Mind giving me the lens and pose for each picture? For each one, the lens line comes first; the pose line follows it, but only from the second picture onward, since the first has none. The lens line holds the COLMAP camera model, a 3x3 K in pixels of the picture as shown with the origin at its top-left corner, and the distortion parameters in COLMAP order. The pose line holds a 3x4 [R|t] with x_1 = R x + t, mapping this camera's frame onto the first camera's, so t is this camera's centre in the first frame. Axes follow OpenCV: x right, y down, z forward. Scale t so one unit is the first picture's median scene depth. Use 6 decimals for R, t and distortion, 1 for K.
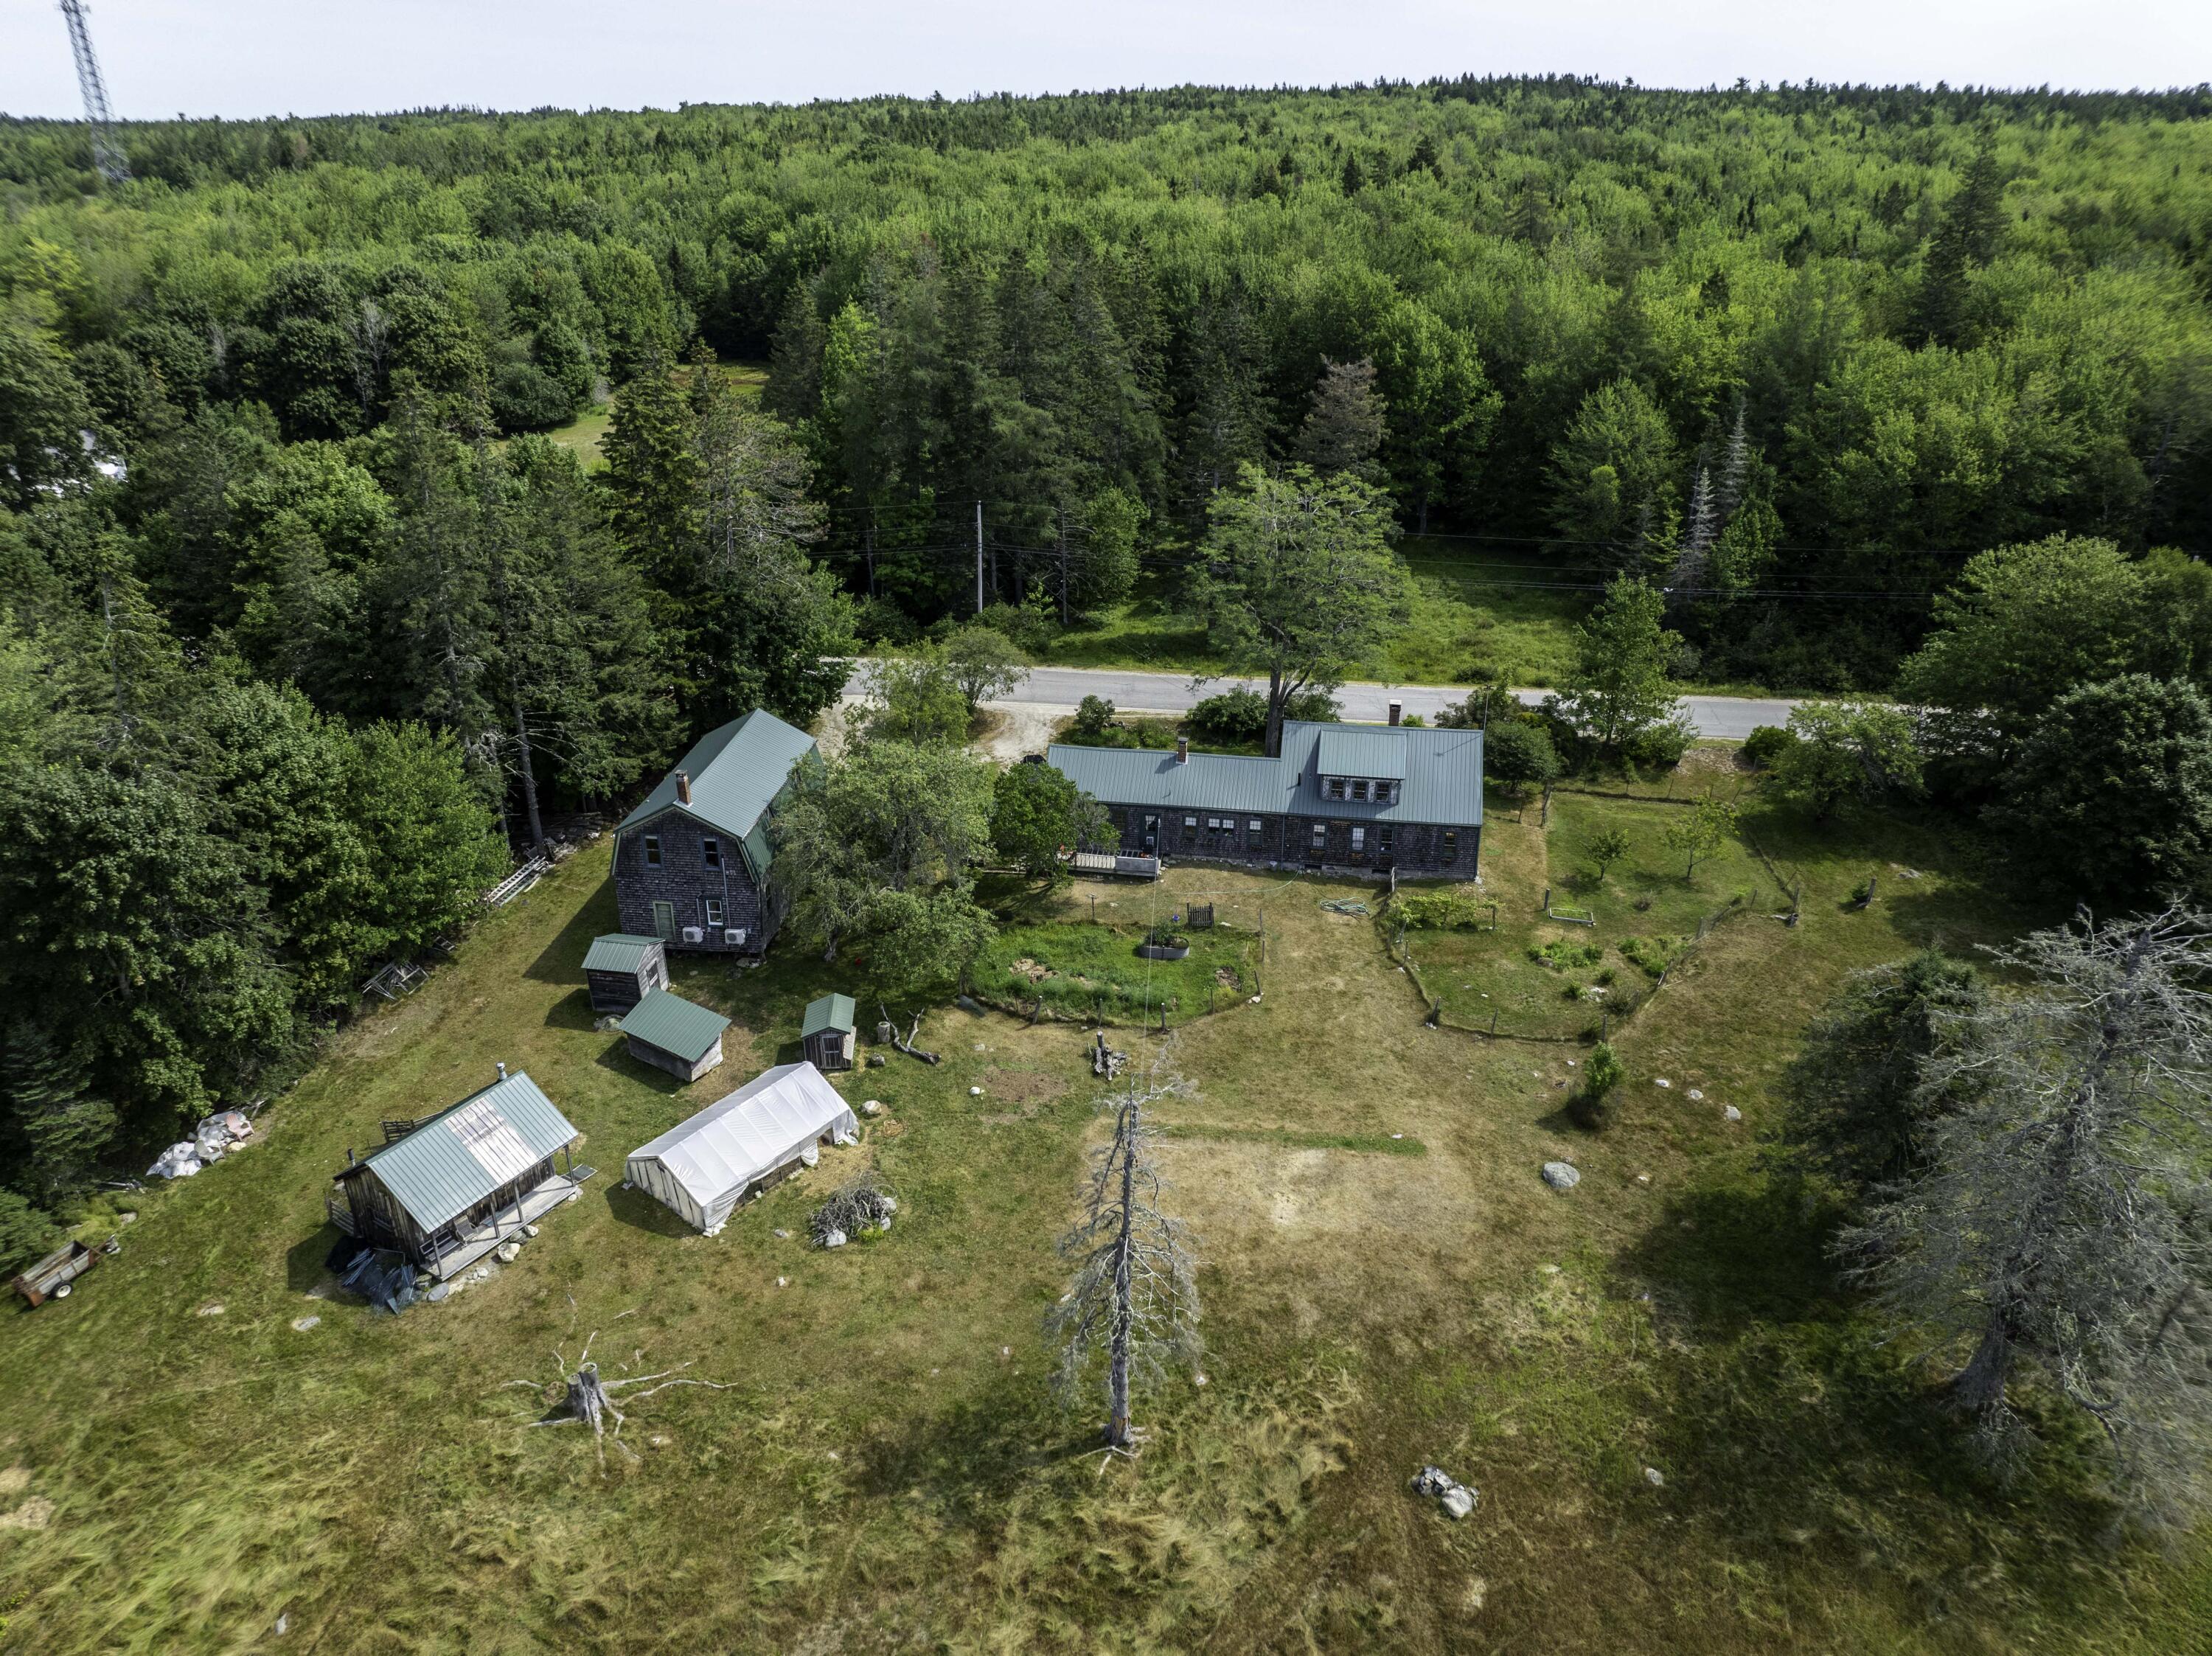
lens RADIAL K [[1564.7, 0, 1106.0], [0, 1564.7, 828.0], [0, 0, 1]] dist [-0.024040, -0.004068]
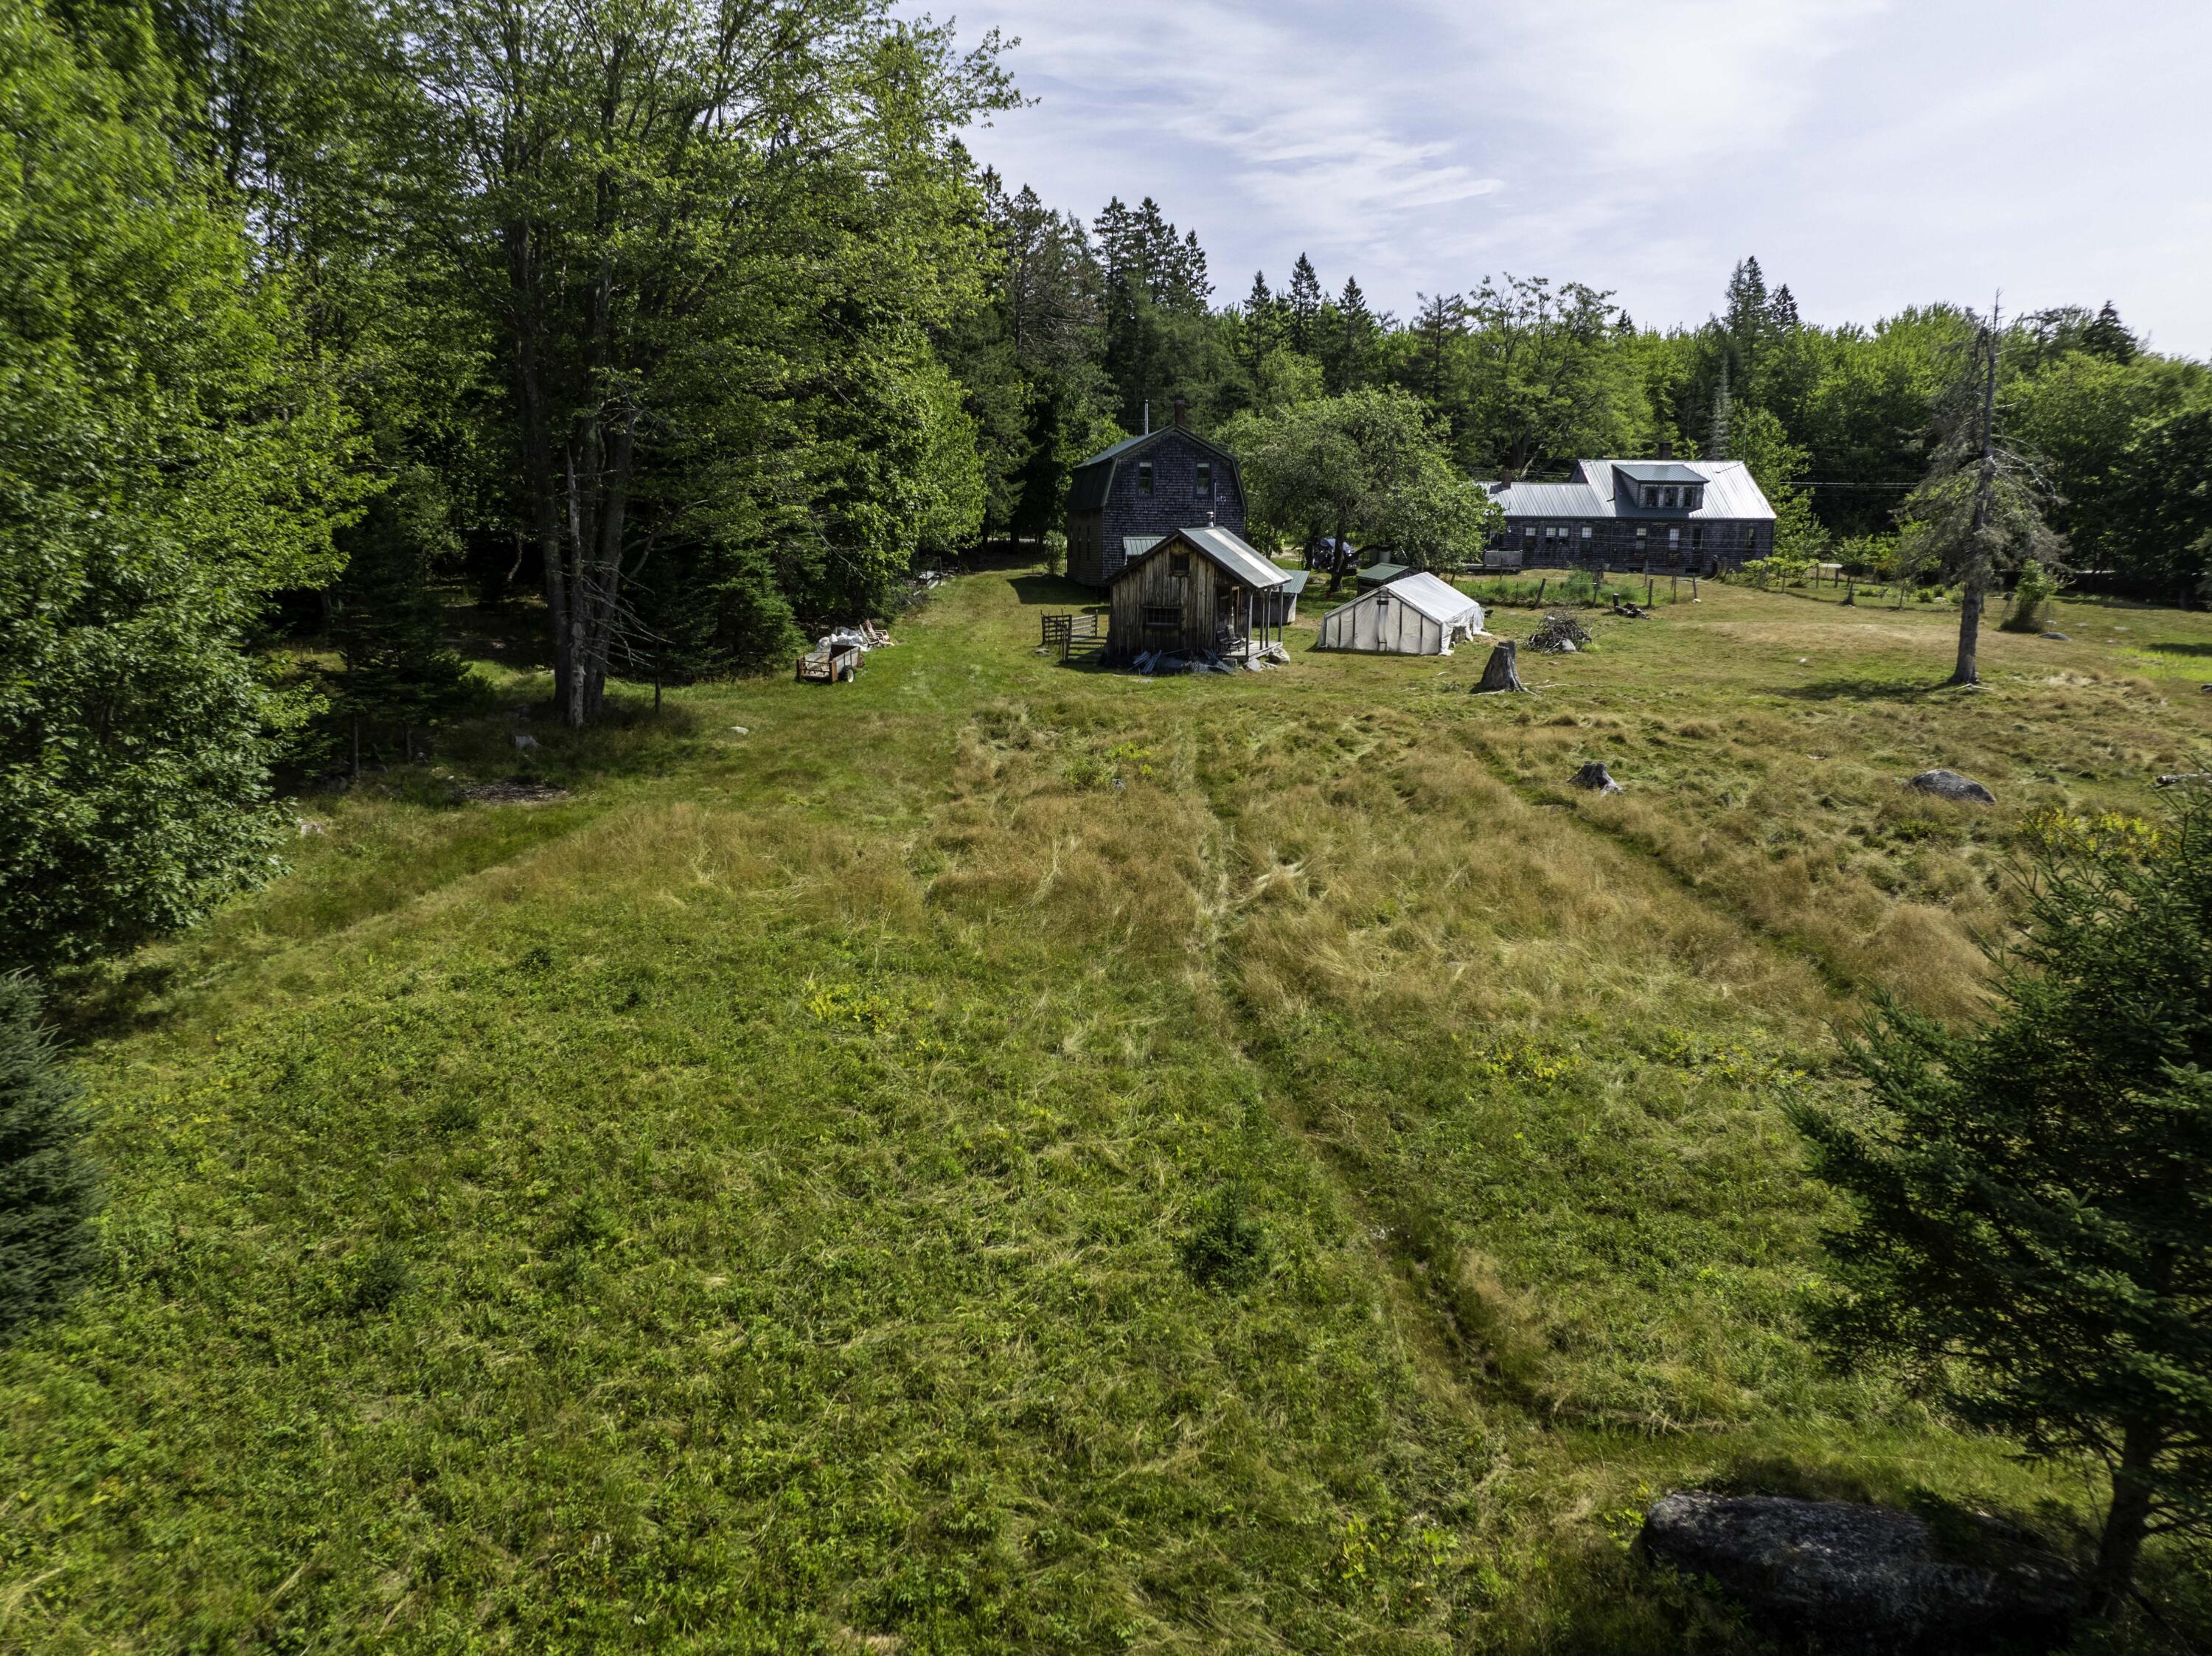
lens RADIAL K [[1581.9, 0, 1104.8], [0, 1581.9, 819.4], [0, 0, 1]] dist [-0.011316, -0.004441]
pose [[0.962874, -0.040015, 0.266967, -0.545921], [0.104808, 0.966788, -0.233103, 0.424560], [-0.248773, 0.252430, 0.935089, 0.089941]]
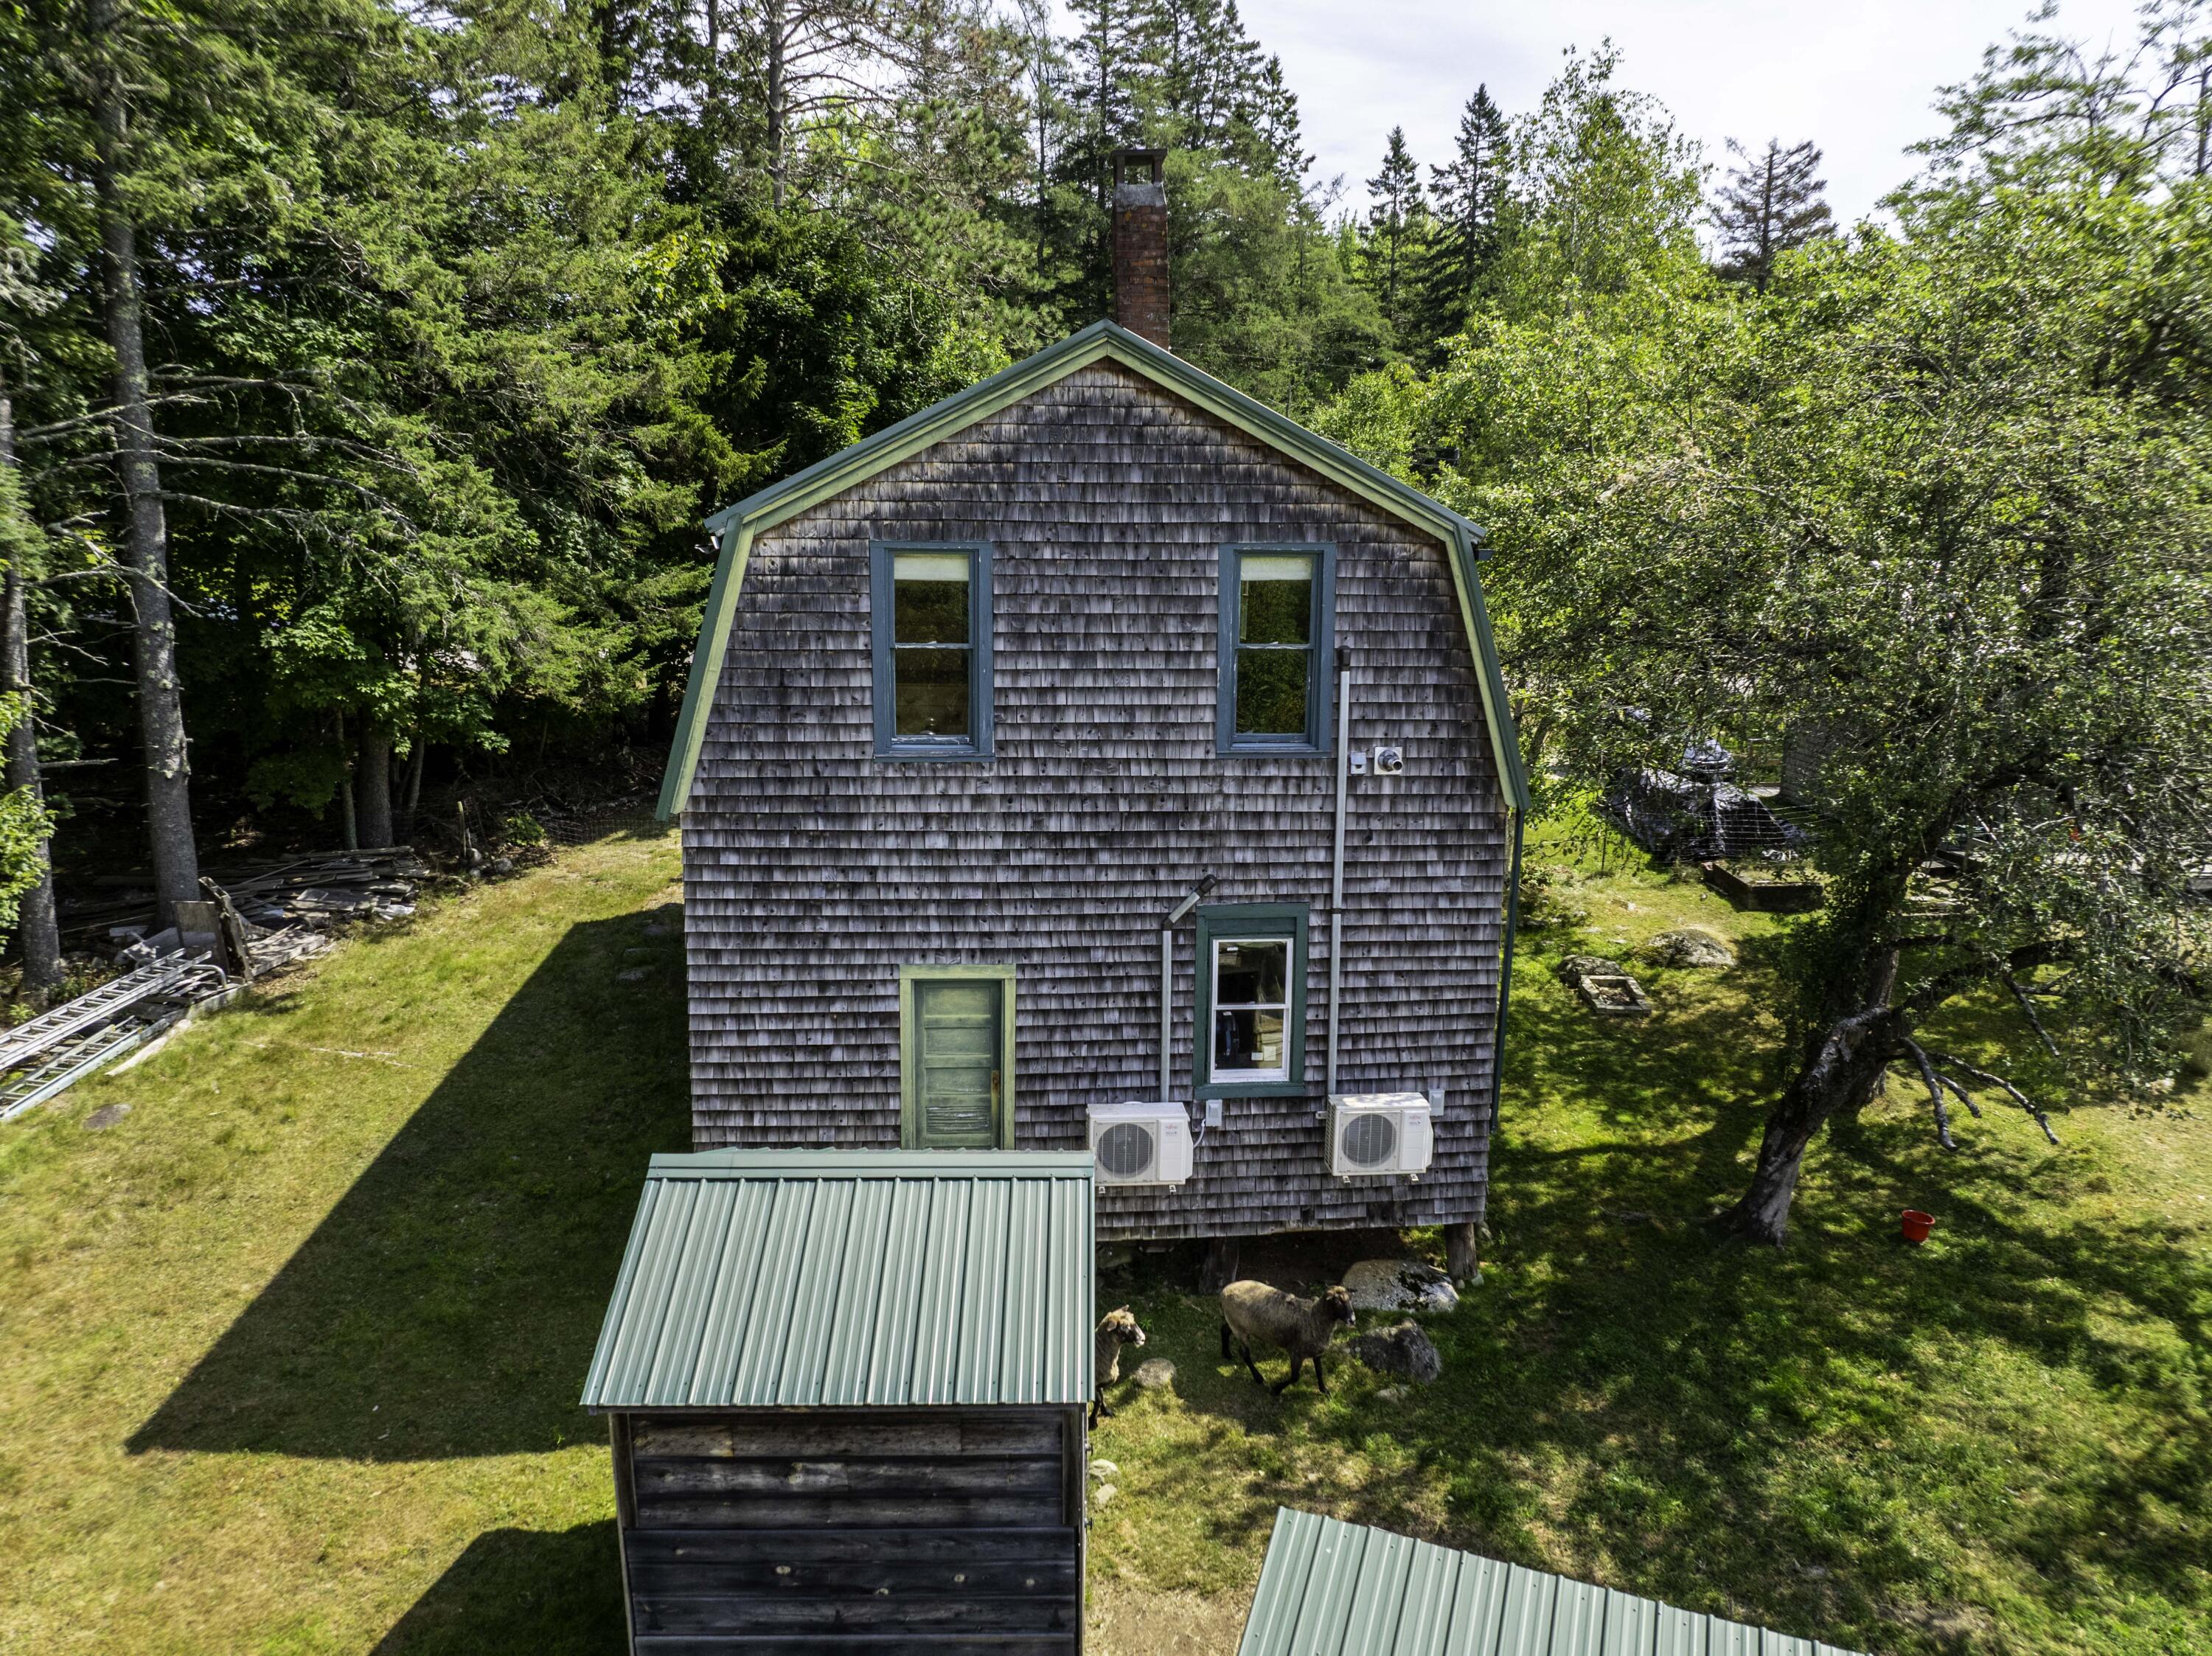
lens RADIAL K [[1531.3, 0, 1106.0], [0, 1531.3, 828.0], [0, 0, 1]] dist [-0.025146, -0.004537]
pose [[0.976746, -0.030917, 0.212158, -0.280002], [0.079346, 0.971415, -0.223736, 0.066155], [-0.199176, 0.235367, 0.951279, 0.764354]]
